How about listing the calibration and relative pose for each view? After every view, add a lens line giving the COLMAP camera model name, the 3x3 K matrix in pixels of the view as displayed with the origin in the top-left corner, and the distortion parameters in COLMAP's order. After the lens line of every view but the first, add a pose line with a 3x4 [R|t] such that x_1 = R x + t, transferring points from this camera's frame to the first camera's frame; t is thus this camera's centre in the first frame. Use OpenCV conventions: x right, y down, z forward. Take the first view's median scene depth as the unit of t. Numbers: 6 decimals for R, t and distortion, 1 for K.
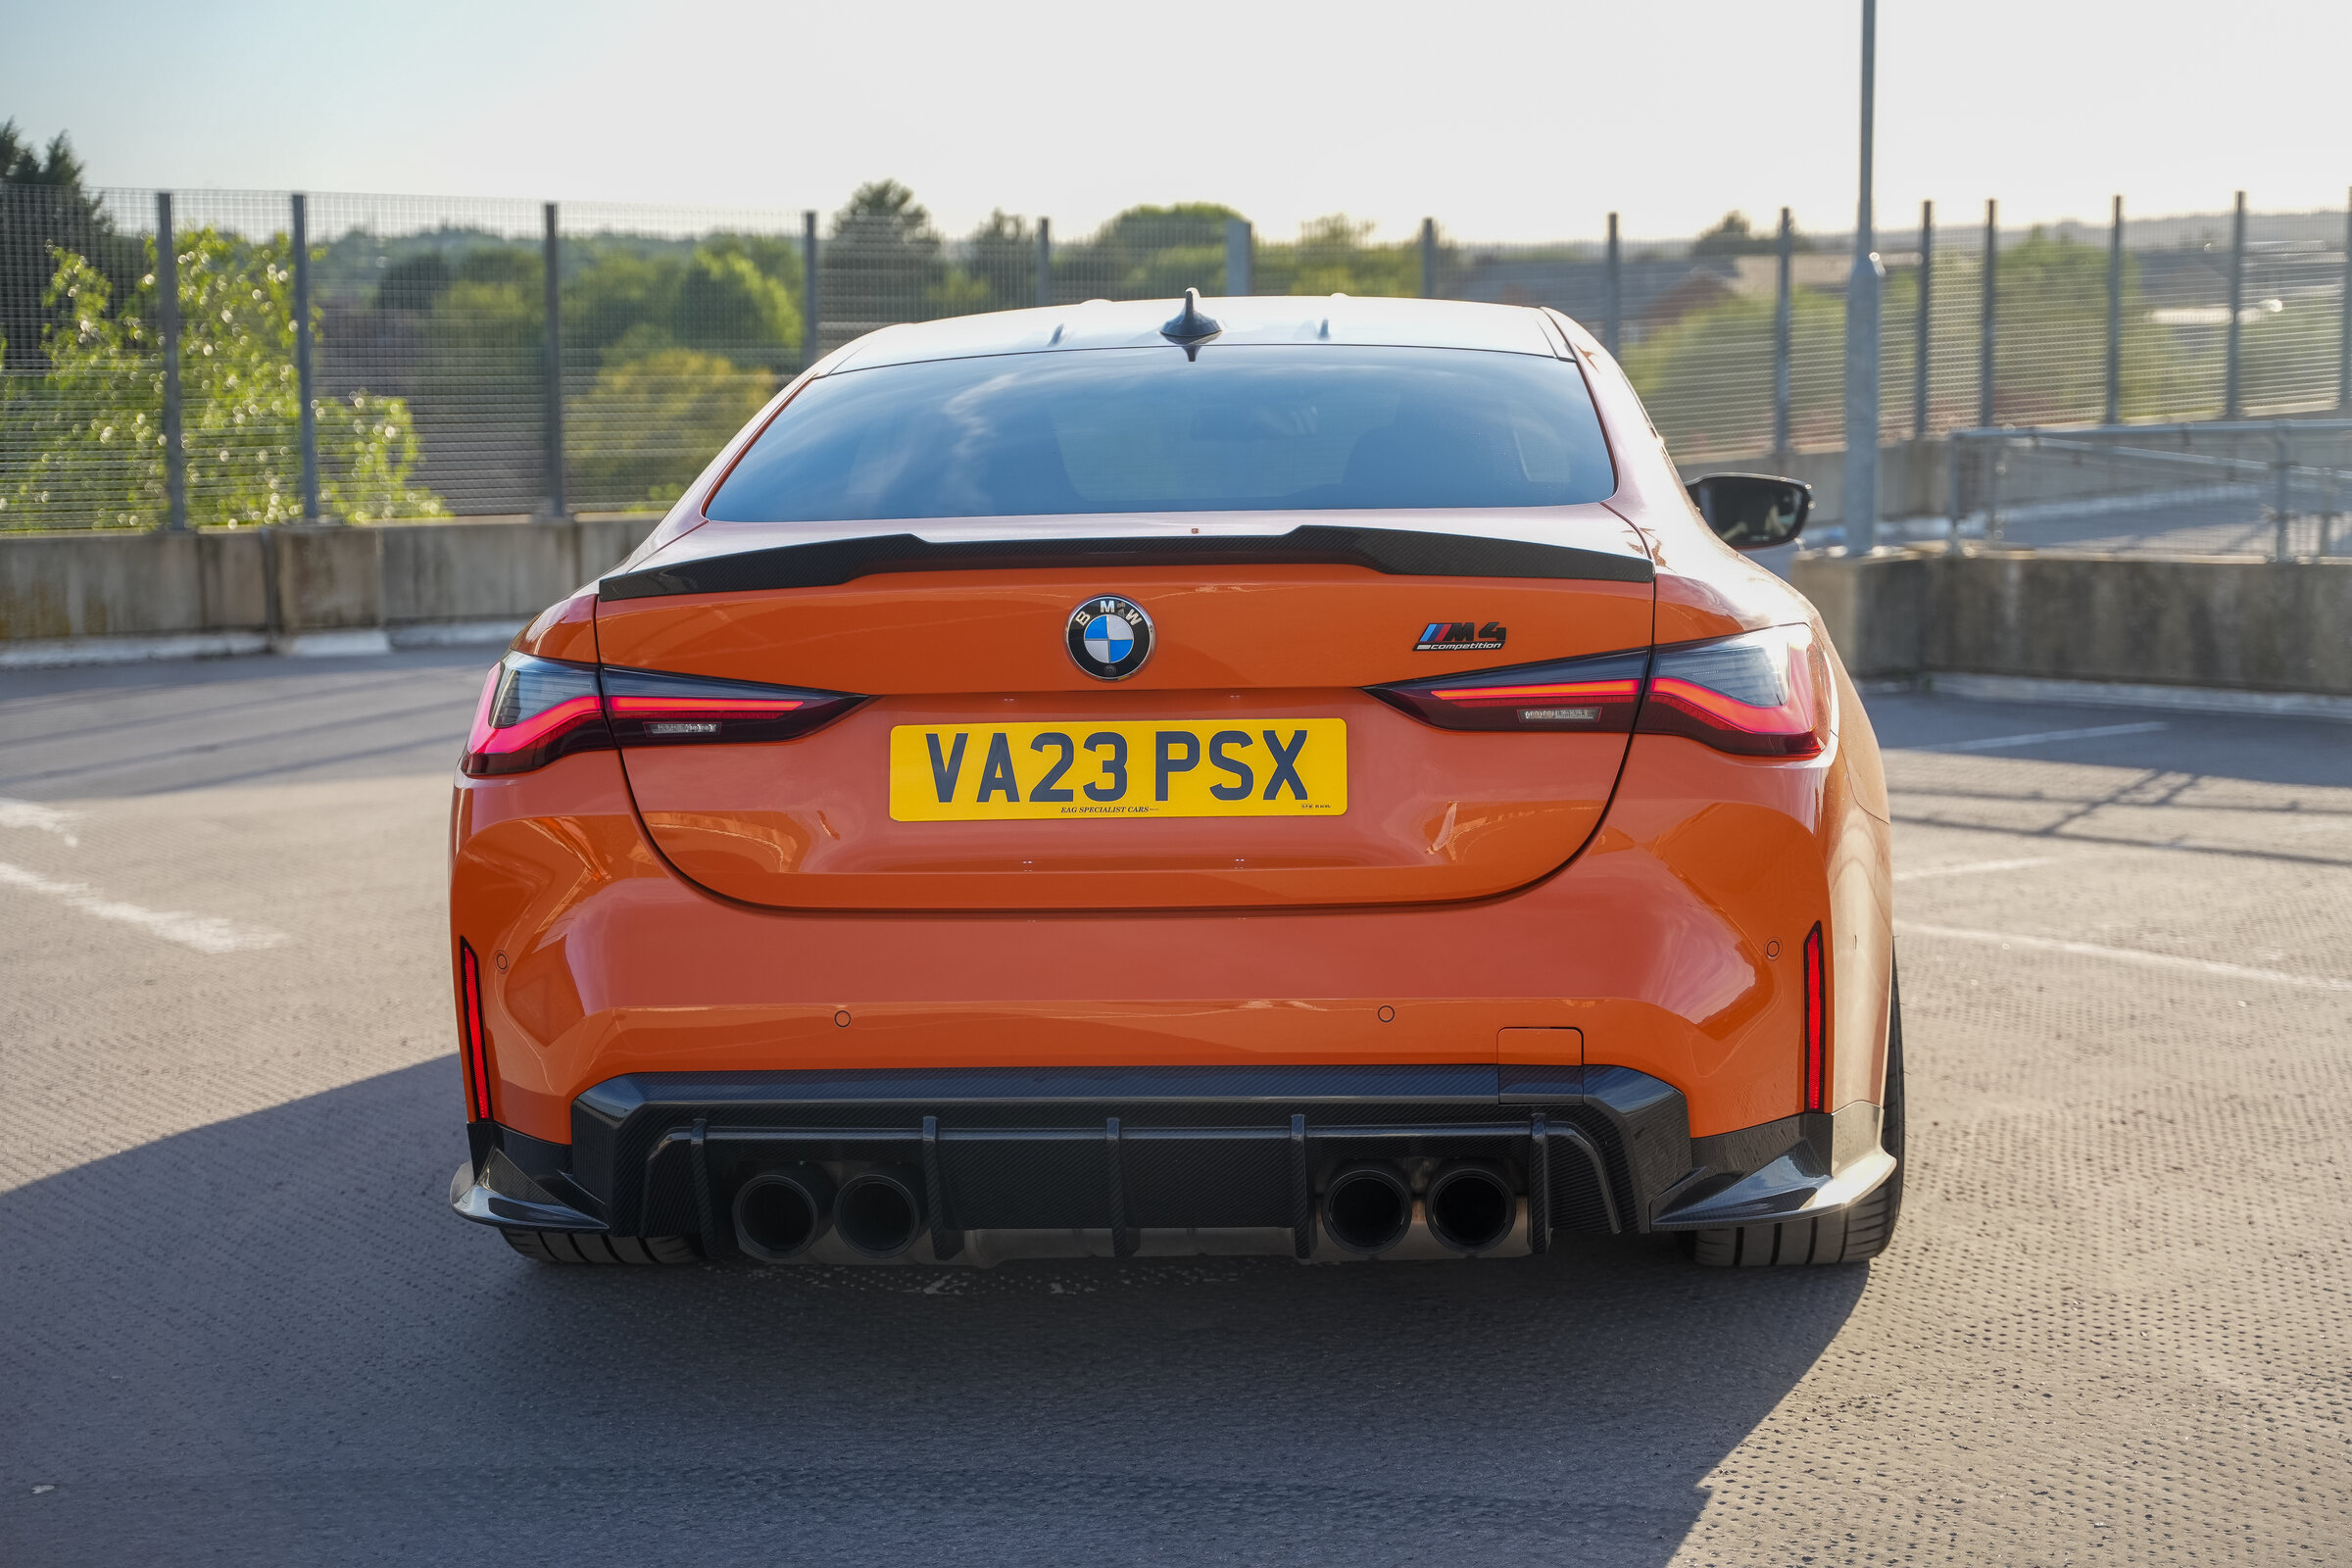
lens RADIAL K [[3482.3, 0, 1176.0], [0, 3482.3, 784.0], [0, 0, 1]] dist [0.032987, 0.498100]
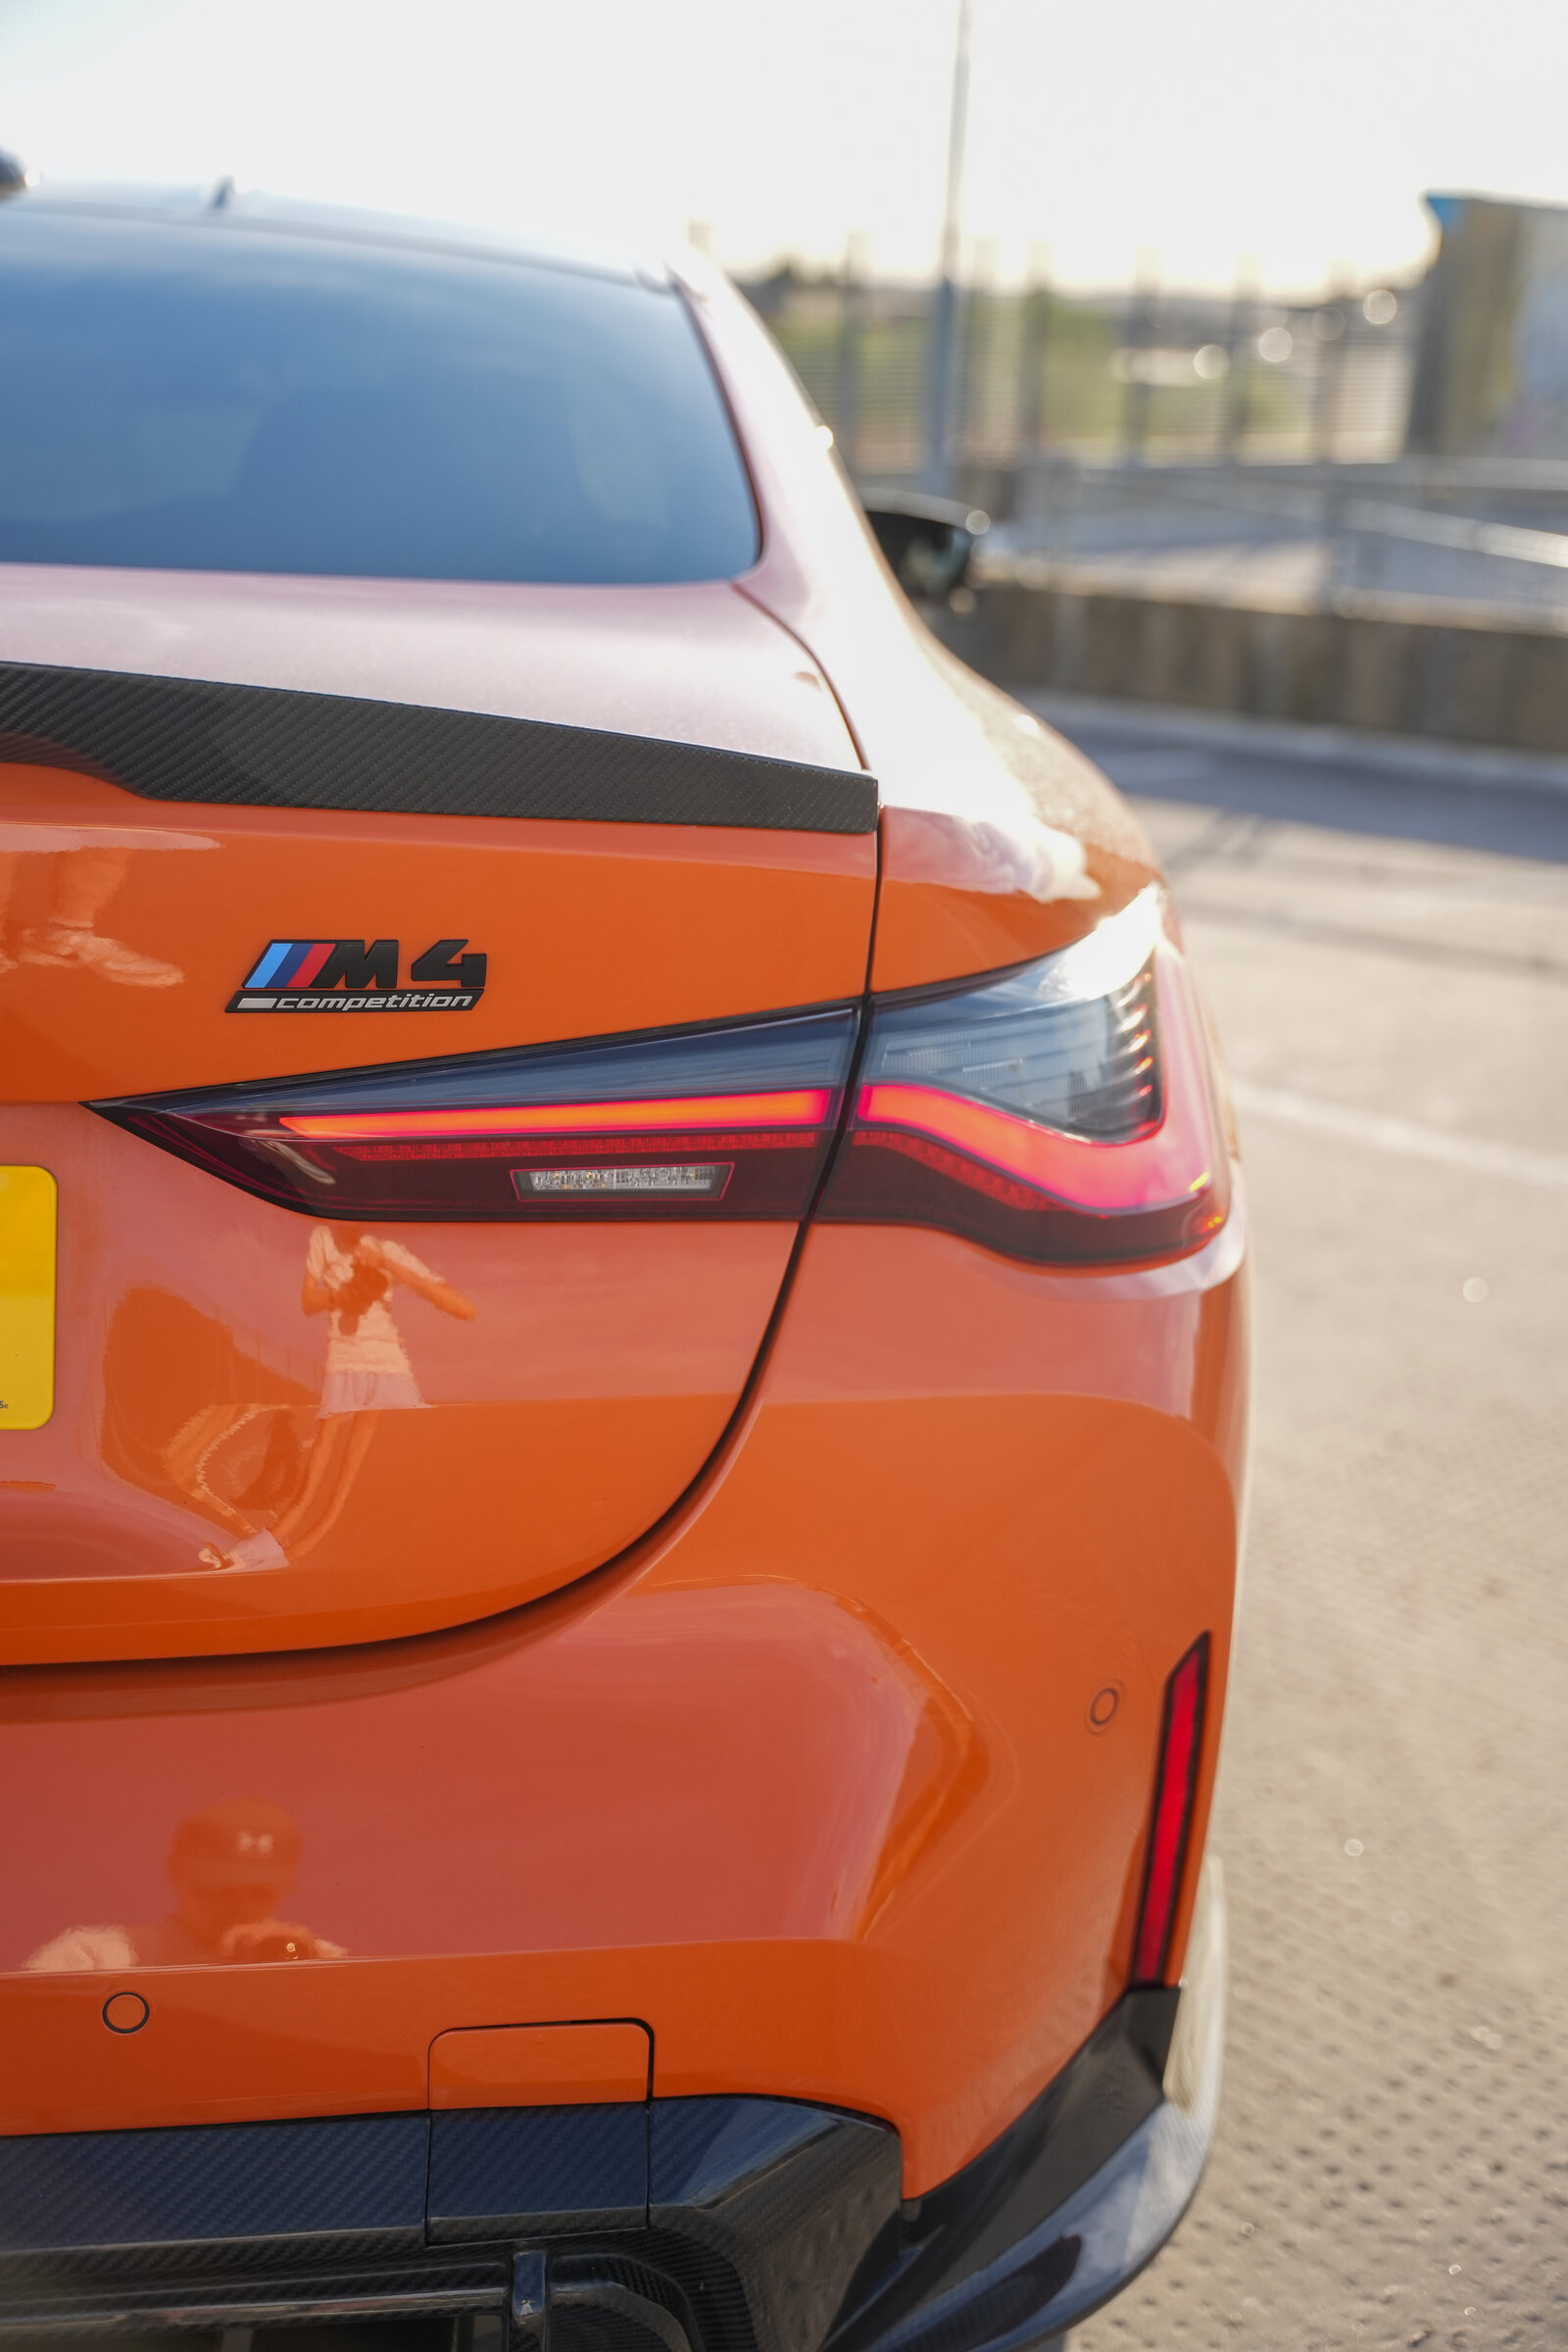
lens RADIAL K [[2805.3, 0, 785.6], [0, 2805.3, 1243.4], [0, 0, 1]] dist [-0.010630, 0.004755]
pose [[0.986183, 0.013947, 0.165070, 0.075413], [-0.043724, 0.983029, 0.178163, -0.067310], [-0.159784, -0.182919, 0.970057, 0.683504]]
